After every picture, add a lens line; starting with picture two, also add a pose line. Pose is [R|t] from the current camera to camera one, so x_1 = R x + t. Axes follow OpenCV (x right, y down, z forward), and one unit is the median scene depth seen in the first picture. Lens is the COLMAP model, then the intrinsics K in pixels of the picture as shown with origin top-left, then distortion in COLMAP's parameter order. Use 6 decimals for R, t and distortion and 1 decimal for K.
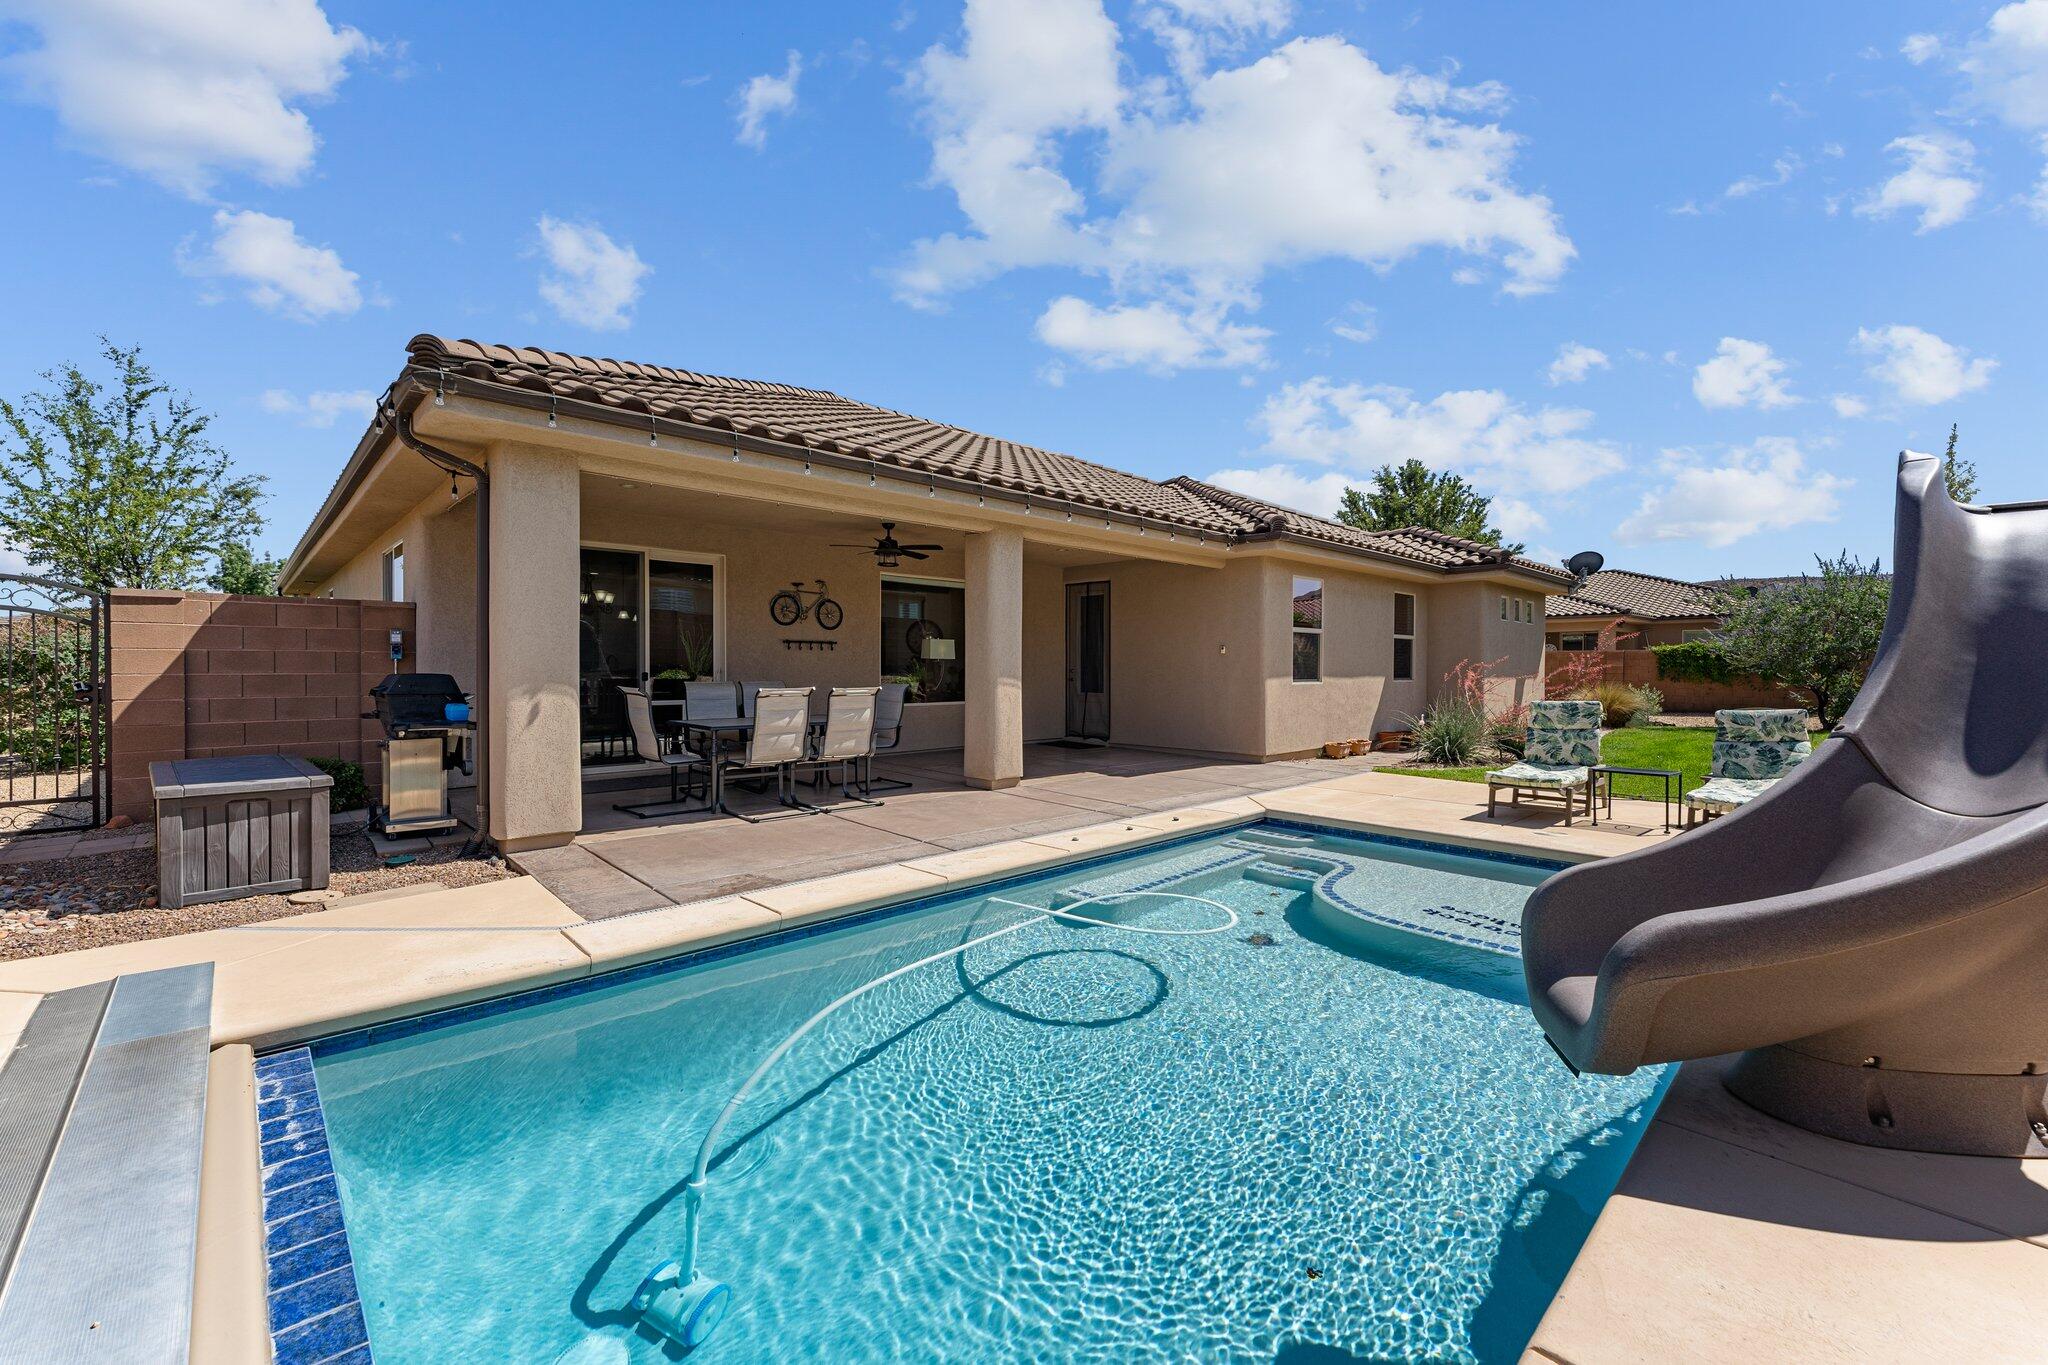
lens RADIAL K [[827.4, 0, 1025.4], [0, 827.4, 675.4], [0, 0, 1]] dist [-0.000328, -0.000204]
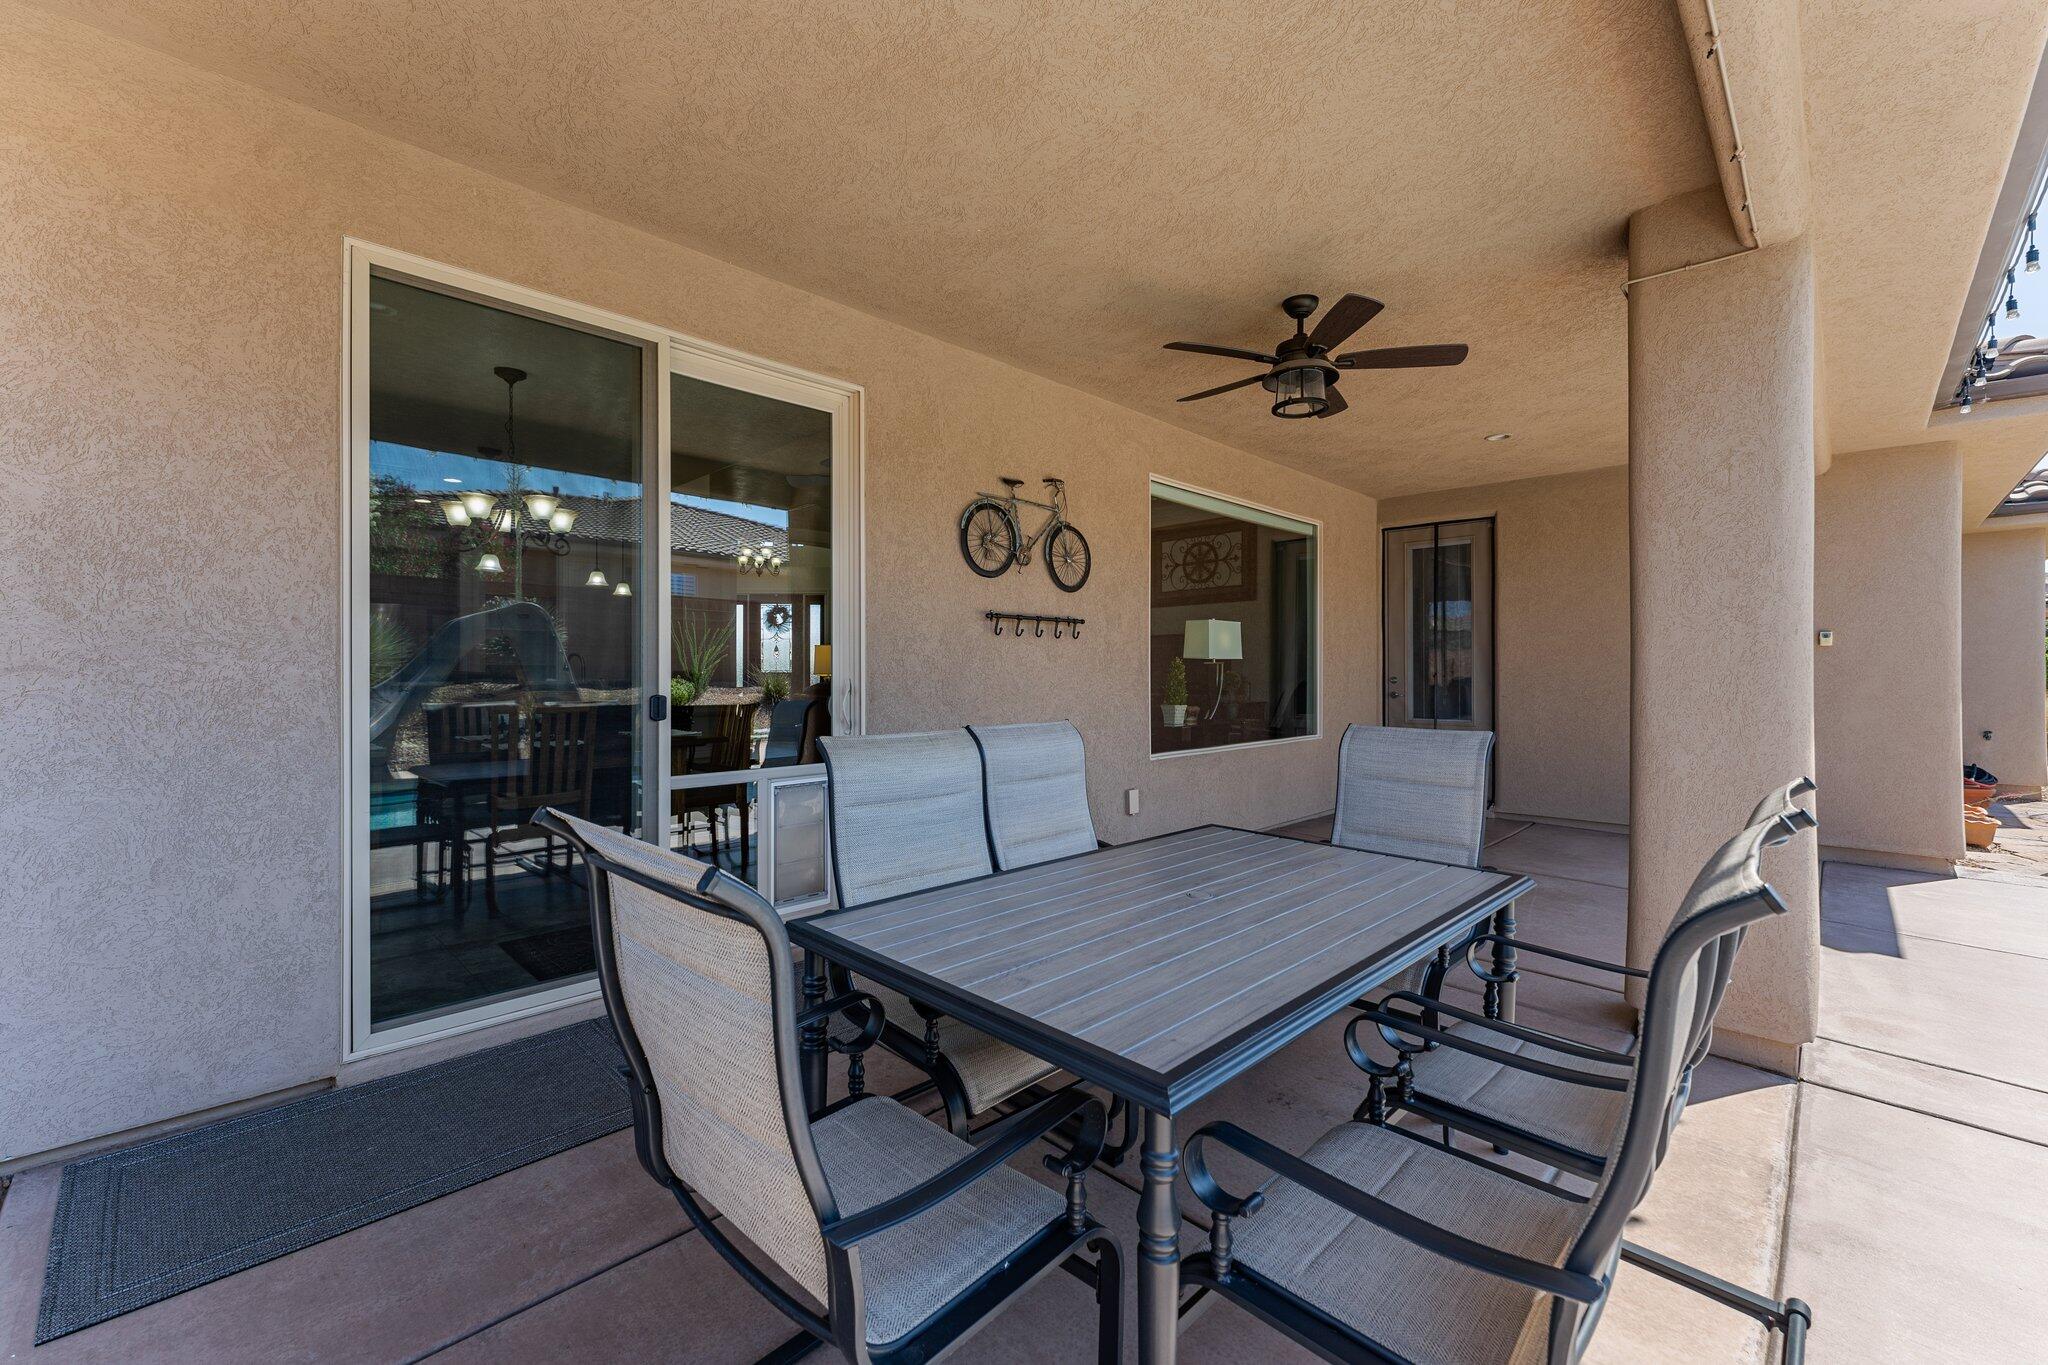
lens RADIAL K [[827.4, 0, 1025.4], [0, 827.4, 675.4], [0, 0, 1]] dist [-0.000328, -0.000204]
pose [[0.999693, -0.003864, 0.024477, -0.279061], [0.004028, 0.999970, -0.006618, -0.008040], [-0.024451, 0.006715, 0.999678, 0.575737]]
